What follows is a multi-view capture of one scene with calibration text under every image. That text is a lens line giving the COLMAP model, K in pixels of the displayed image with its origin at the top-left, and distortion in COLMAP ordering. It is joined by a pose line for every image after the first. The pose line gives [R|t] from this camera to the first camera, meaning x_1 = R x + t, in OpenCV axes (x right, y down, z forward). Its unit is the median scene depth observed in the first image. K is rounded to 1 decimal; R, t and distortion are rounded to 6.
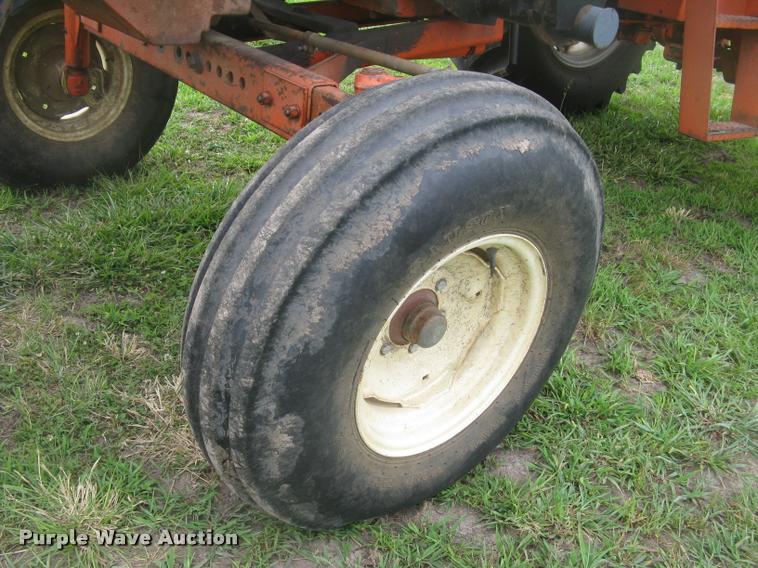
lens RADIAL K [[777.7, 0, 367.2], [0, 777.7, 308.4], [0, 0, 1]] dist [-0.199931, 0.218777]
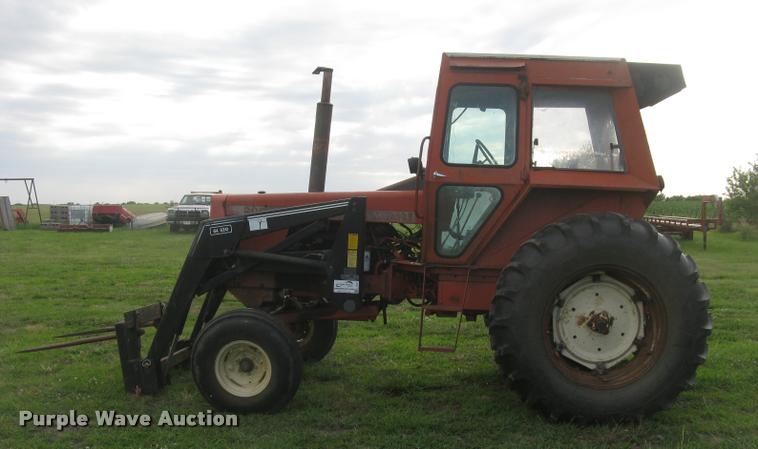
lens RADIAL K [[801.0, 0, 379.9], [0, 801.0, 249.6], [0, 0, 1]] dist [-0.181728, 0.000299]
pose [[0.721558, -0.044677, -0.690911, 3.477001], [-0.291597, 0.885482, -0.361791, 0.781105], [0.627953, 0.462521, 0.625899, -1.507771]]
